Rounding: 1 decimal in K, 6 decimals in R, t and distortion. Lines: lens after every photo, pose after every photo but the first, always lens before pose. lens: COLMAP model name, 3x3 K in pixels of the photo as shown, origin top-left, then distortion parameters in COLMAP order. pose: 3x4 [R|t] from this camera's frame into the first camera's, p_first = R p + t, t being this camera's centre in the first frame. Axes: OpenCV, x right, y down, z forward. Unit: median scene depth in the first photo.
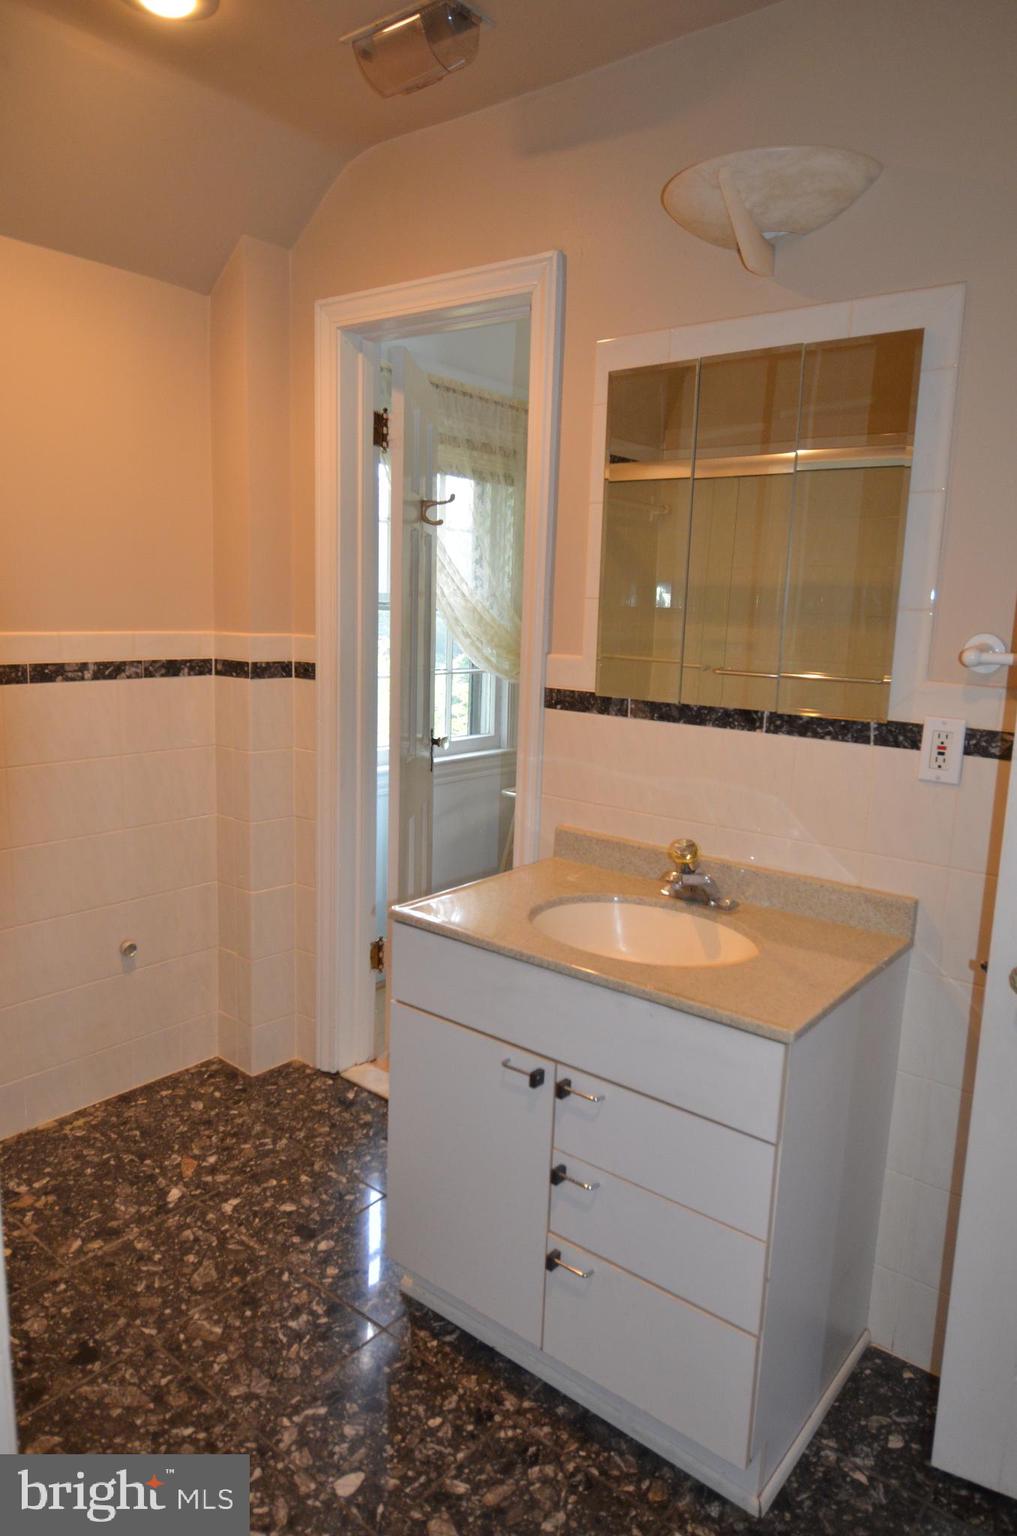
lens RADIAL K [[991.8, 0, 508.5], [0, 991.8, 768.0], [0, 0, 1]] dist [0.002031, 0.000529]
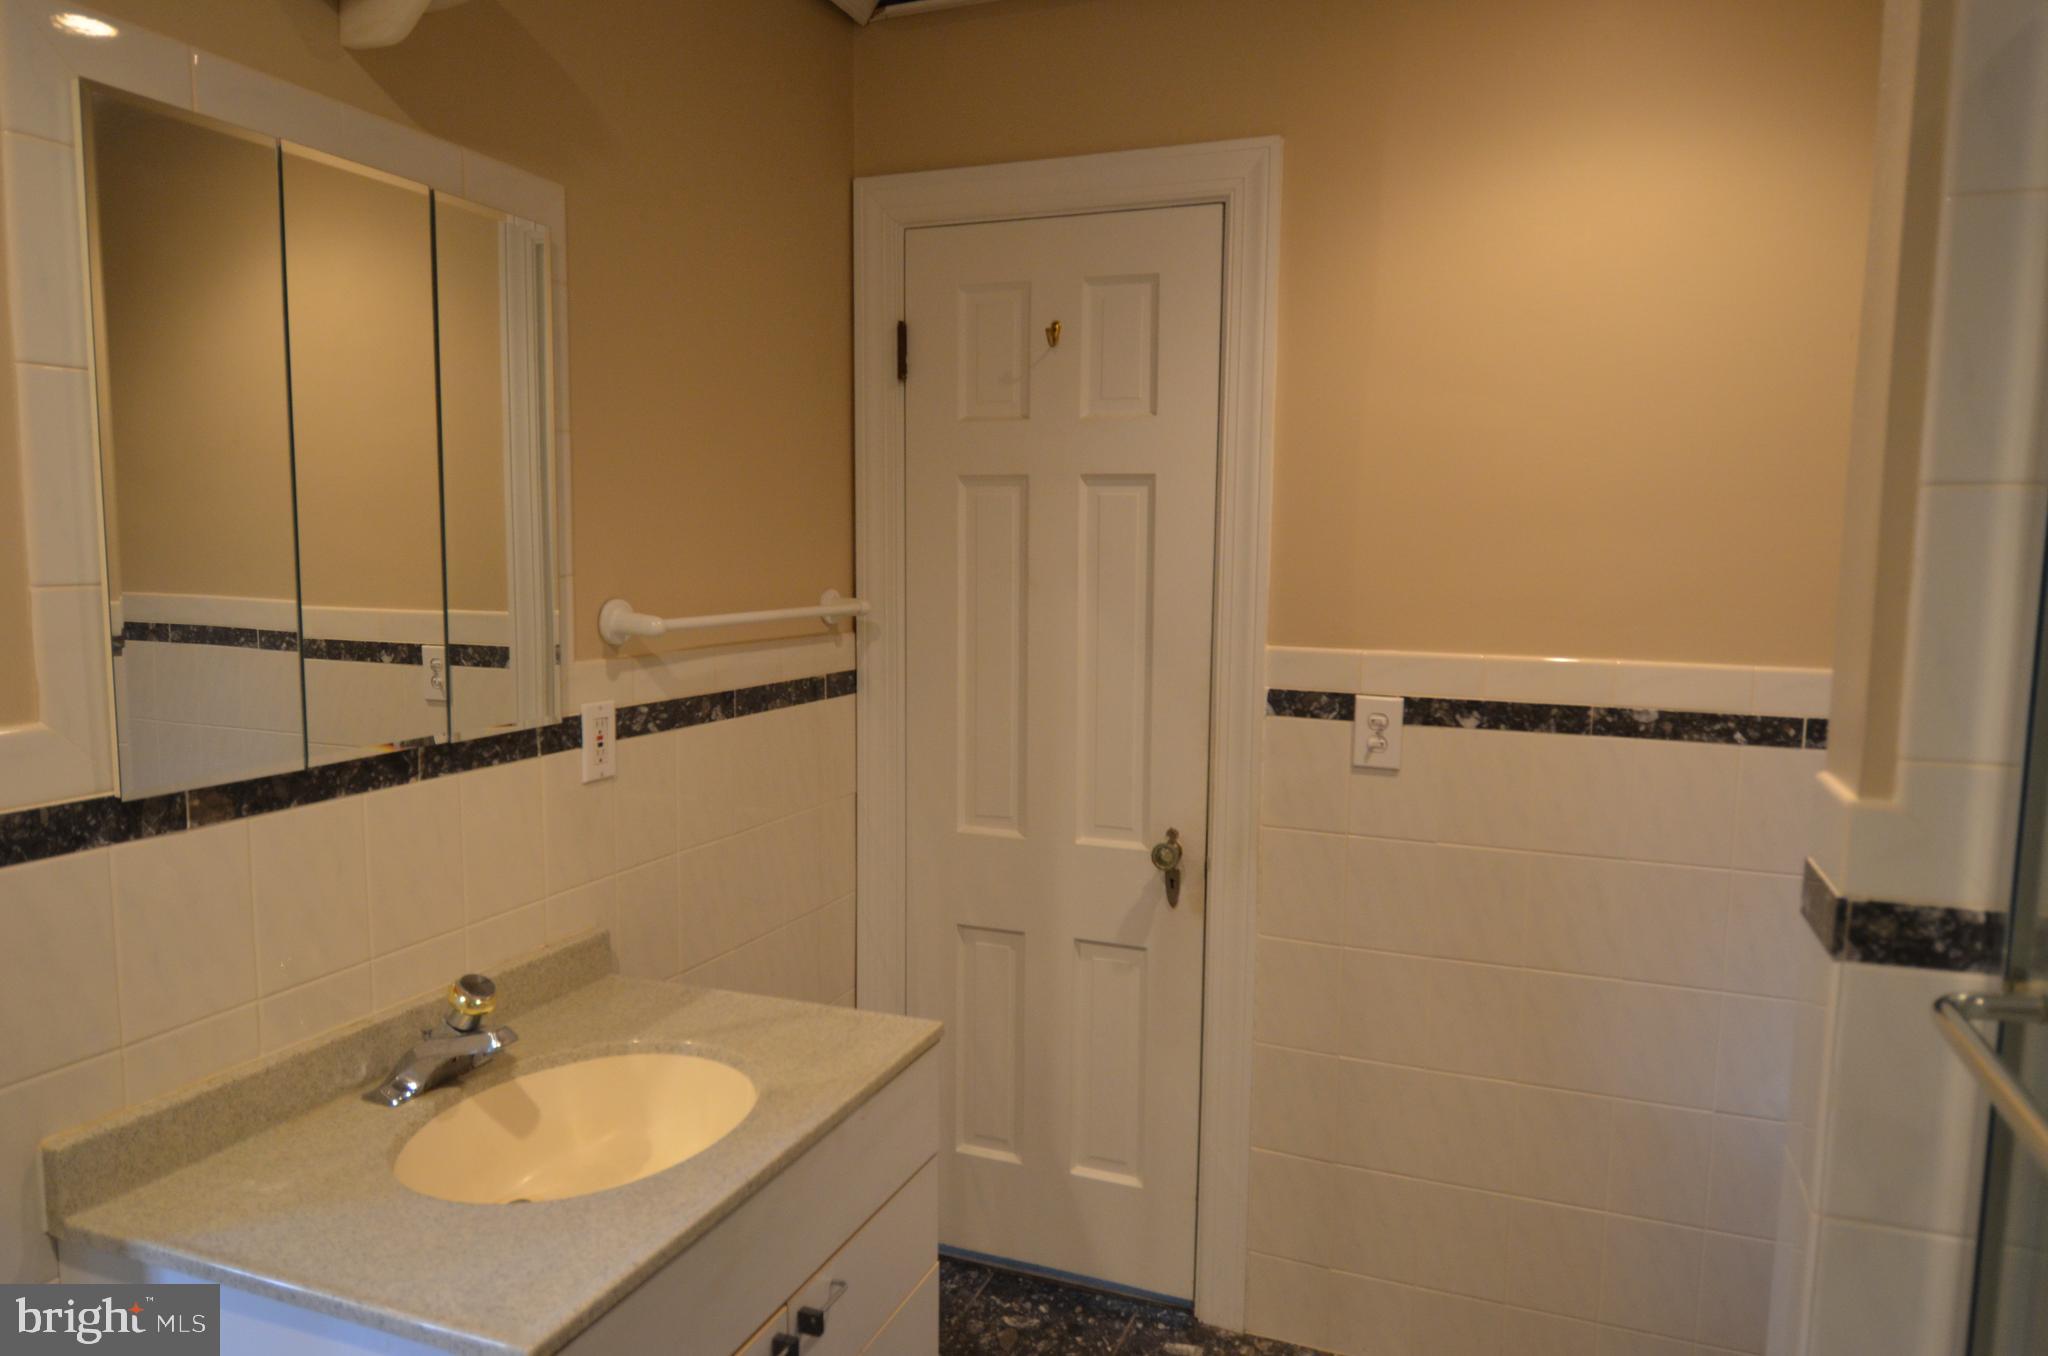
lens RADIAL K [[1306.8, 0, 1024.0], [0, 1306.8, 678.0], [0, 0, 1]] dist [0.000307, -0.000058]
pose [[-0.286546, -0.131579, 0.948988, -0.649722], [0.139230, 0.974290, 0.177128, -0.198736], [-0.947896, 0.182883, -0.260859, 0.871681]]
